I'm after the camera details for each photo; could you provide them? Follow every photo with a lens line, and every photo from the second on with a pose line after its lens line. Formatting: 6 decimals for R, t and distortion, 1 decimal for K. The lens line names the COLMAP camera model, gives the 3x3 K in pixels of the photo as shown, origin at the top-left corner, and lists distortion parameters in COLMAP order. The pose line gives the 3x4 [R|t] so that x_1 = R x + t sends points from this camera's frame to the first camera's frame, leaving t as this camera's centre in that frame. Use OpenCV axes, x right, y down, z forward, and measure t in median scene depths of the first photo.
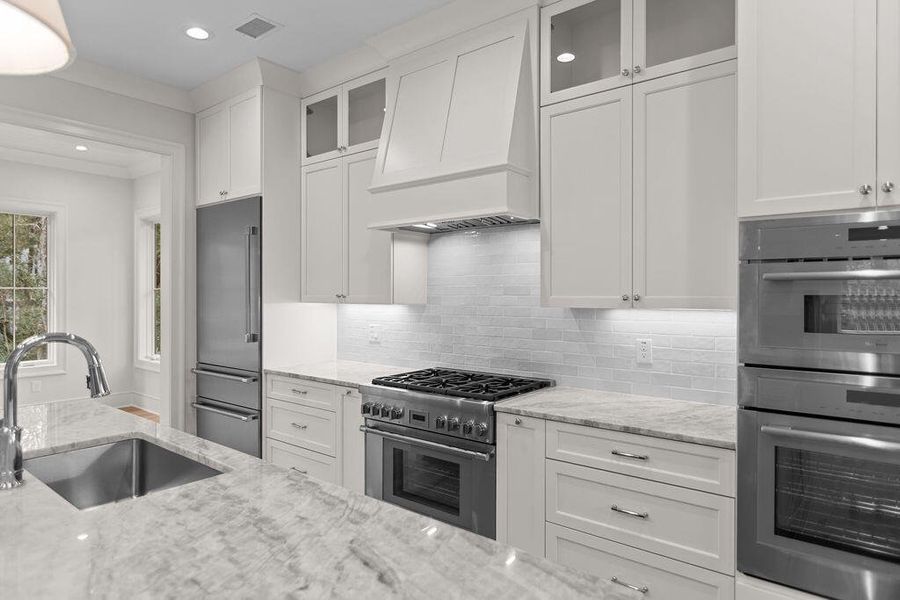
lens RADIAL K [[524.4, 0, 453.8], [0, 524.4, 297.0], [0, 0, 1]] dist [-0.001735, 0.000743]
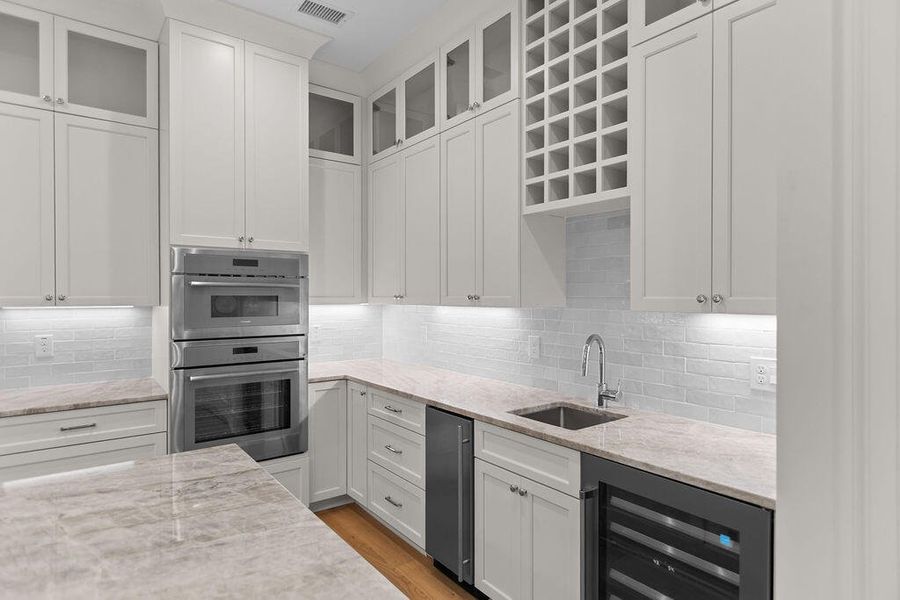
lens RADIAL K [[494.5, 0, 448.3], [0, 494.5, 296.0], [0, 0, 1]] dist [0.003879, 0.001752]
pose [[0.255961, -0.002592, 0.966684, -0.439257], [0.003129, 0.999993, 0.001853, -0.002053], [-0.966682, 0.002550, 0.255968, -0.099059]]
